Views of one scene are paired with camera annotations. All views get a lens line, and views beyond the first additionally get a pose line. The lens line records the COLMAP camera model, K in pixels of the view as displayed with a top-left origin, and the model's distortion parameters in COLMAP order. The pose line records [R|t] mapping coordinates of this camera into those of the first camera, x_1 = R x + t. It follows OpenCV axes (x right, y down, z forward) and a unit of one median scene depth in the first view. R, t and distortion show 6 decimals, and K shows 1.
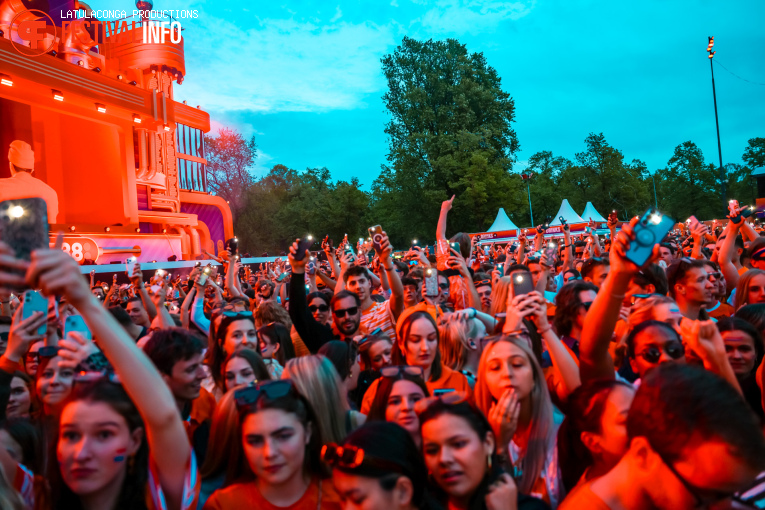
lens RADIAL K [[522.8, 0, 383.5], [0, 522.8, 254.5], [0, 0, 1]] dist [-0.093236, 0.066903]
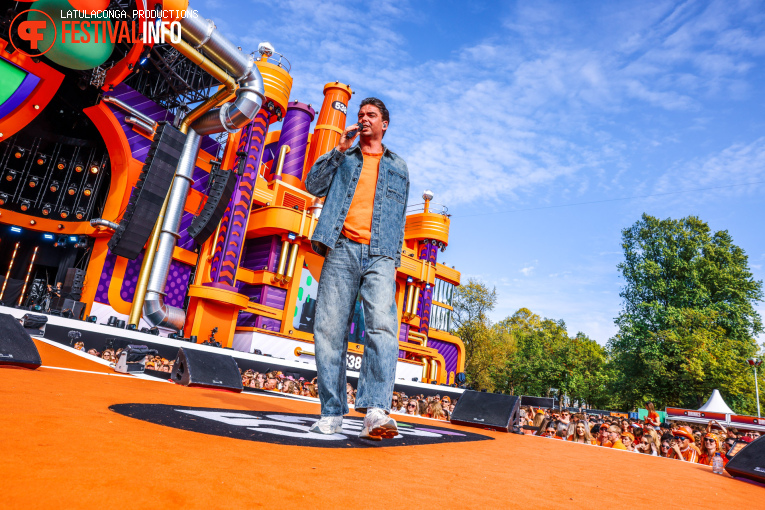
lens RADIAL K [[522.8, 0, 383.3], [0, 522.8, 241.6], [0, 0, 1]] dist [-0.093236, 0.066903]
pose [[0.883788, 0.076606, -0.461573, 0.062328], [-0.203114, 0.951520, -0.230986, -0.002331], [0.421501, 0.297895, 0.856502, -0.161099]]
